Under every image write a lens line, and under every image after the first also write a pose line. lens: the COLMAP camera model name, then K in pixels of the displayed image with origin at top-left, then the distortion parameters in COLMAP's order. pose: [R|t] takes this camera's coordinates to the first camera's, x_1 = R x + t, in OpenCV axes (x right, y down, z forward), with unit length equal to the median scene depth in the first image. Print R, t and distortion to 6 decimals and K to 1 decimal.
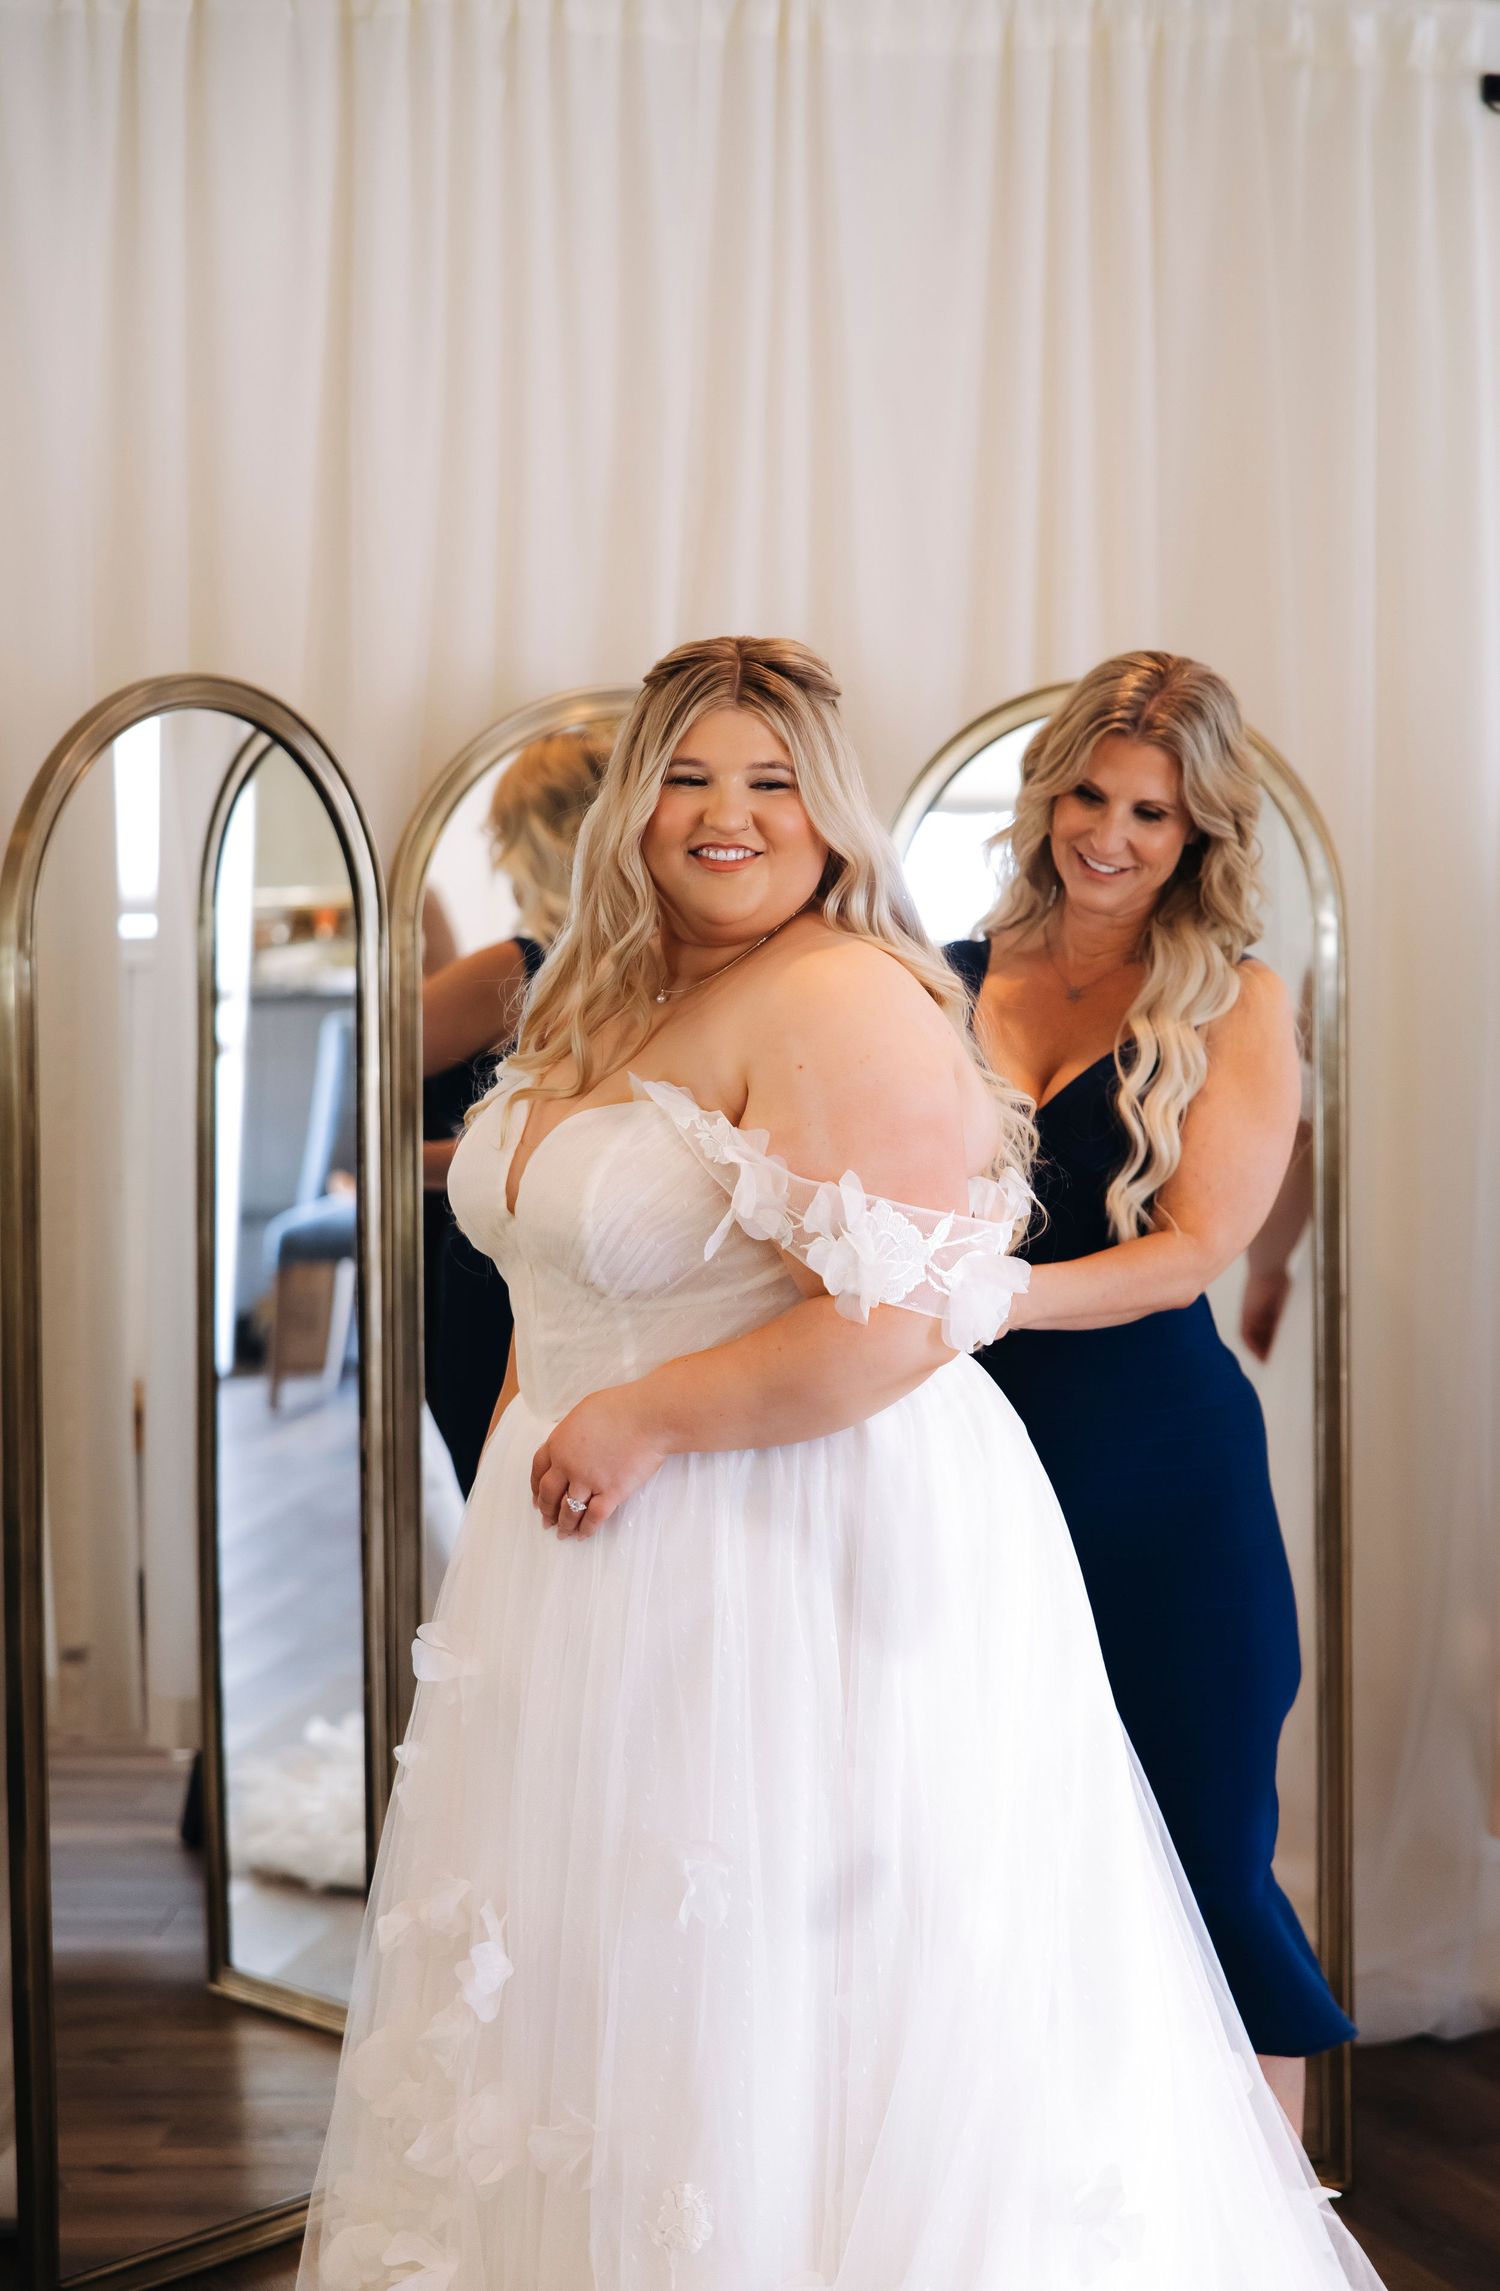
lens RADIAL K [[4365.0, 0, 749.3], [0, 4365.0, 1150.2], [0, 0, 1]] dist [-0.004864, 0.000000]
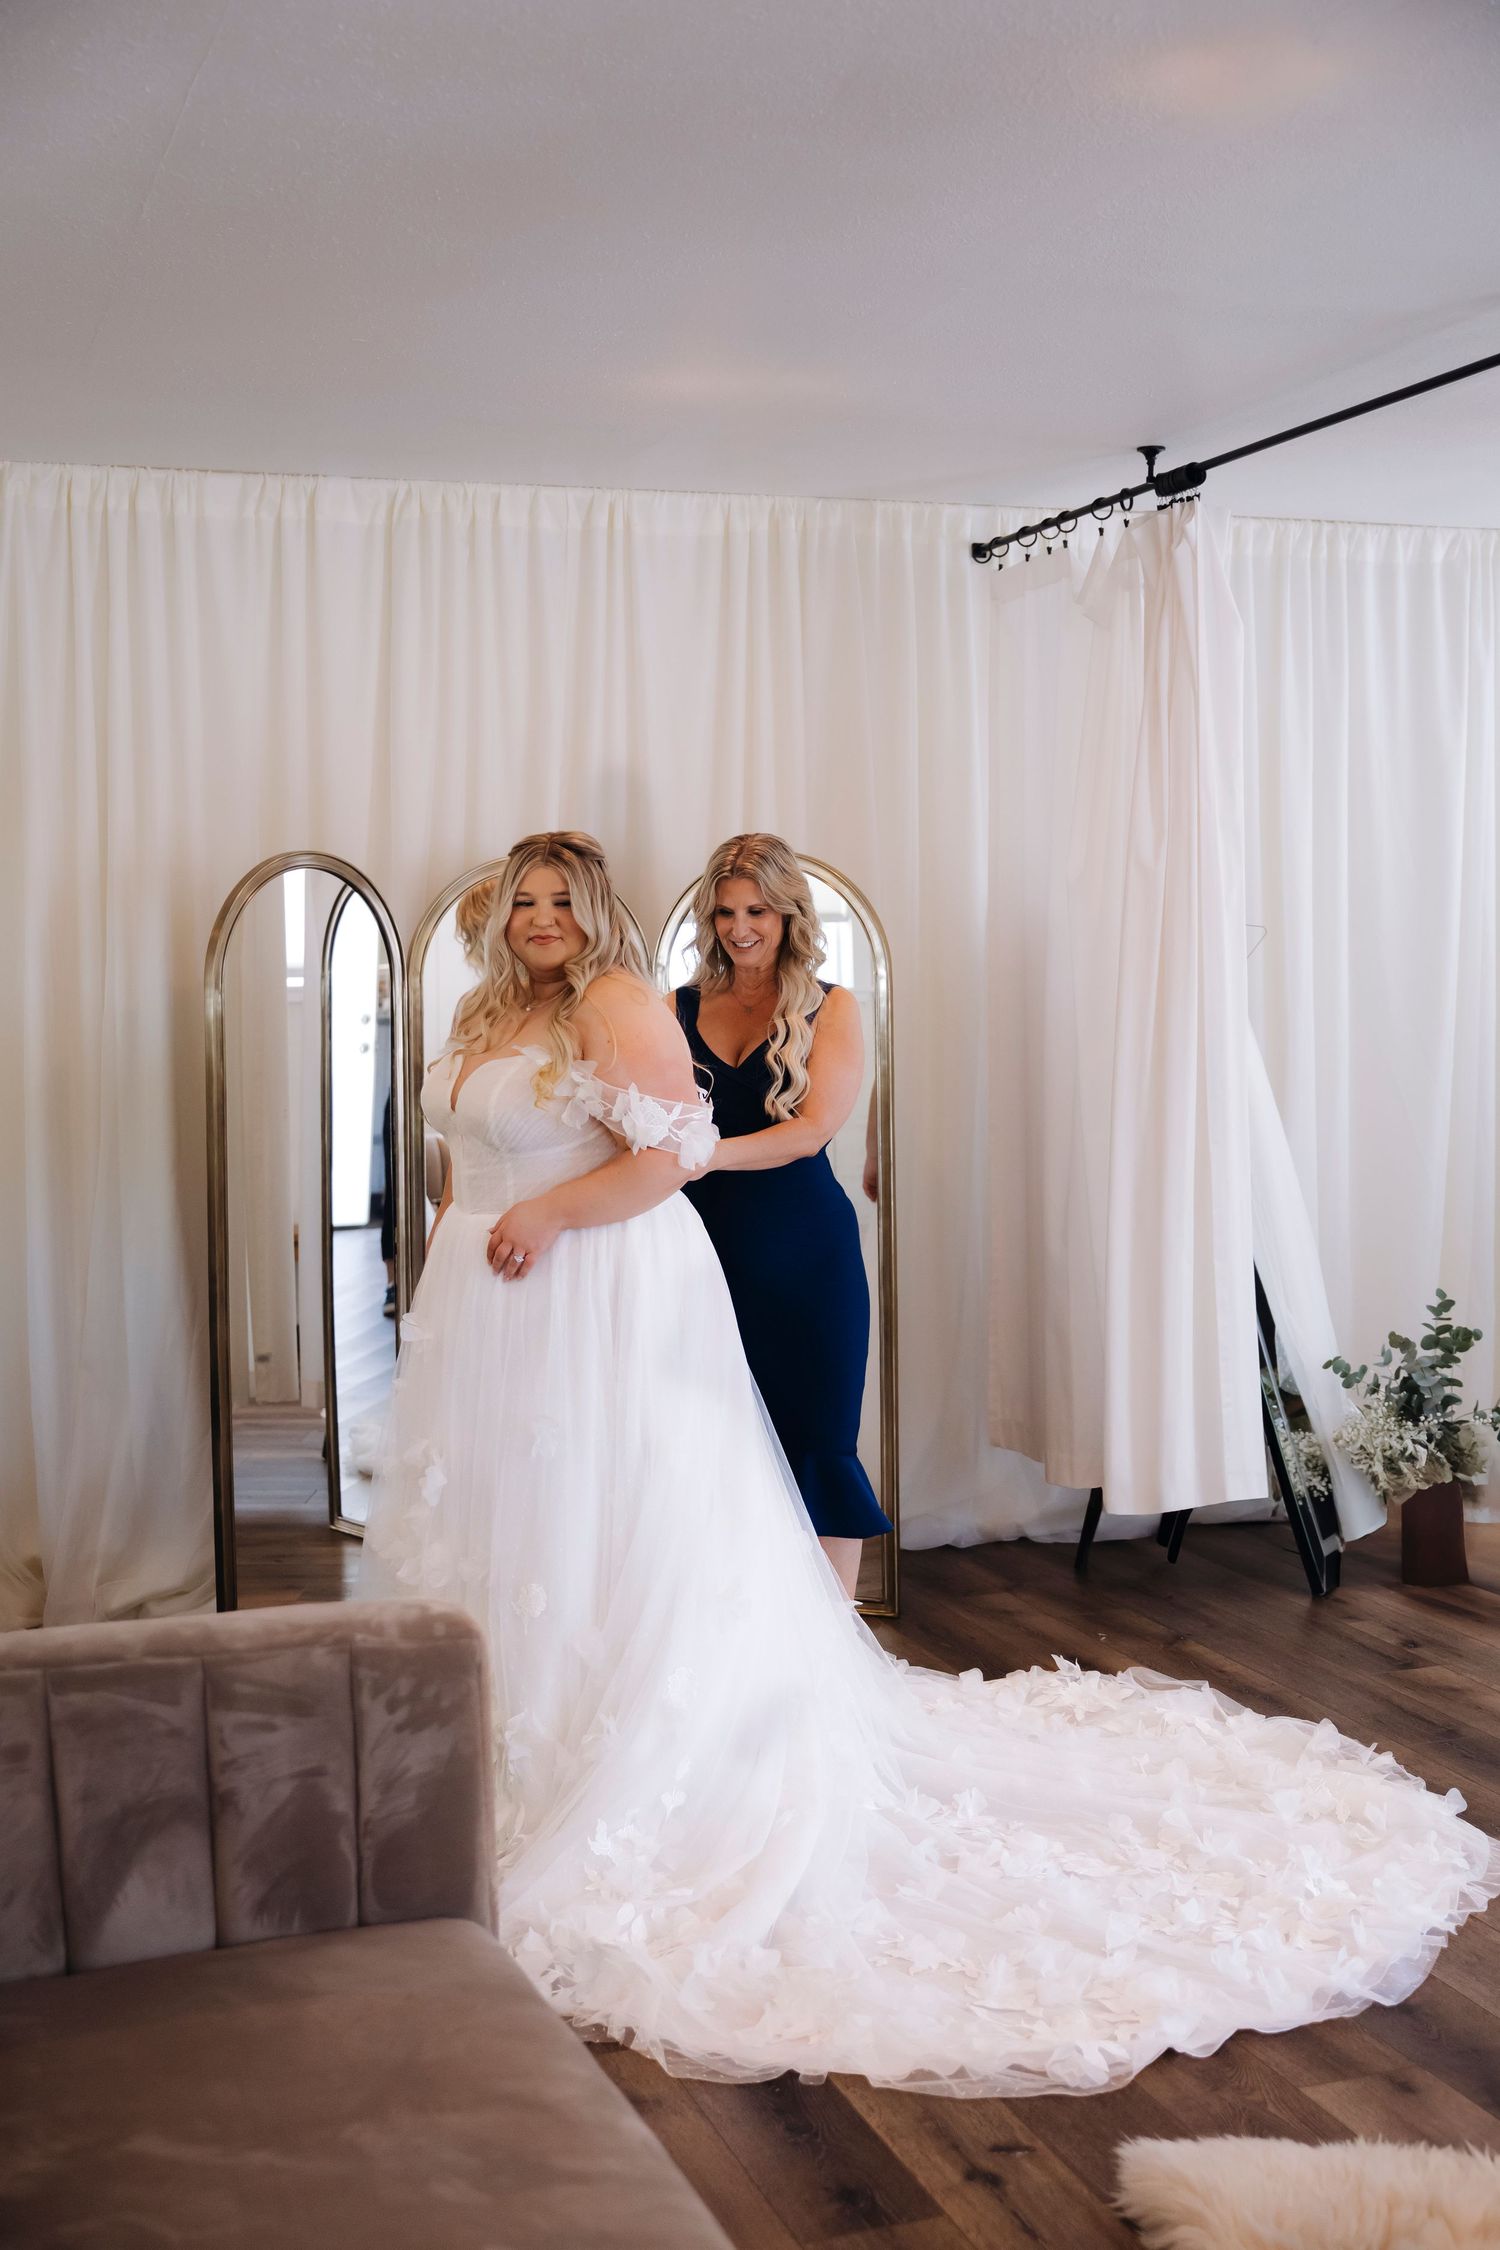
lens RADIAL K [[2652.7, 0, 751.4], [0, 2652.7, 1116.4], [0, 0, 1]] dist [0.017644, 0.000000]
pose [[0.999978, -0.004548, -0.004794, 0.084877], [0.004503, 0.999945, -0.009452, 0.025501], [0.004837, 0.009430, 0.999944, -0.221110]]
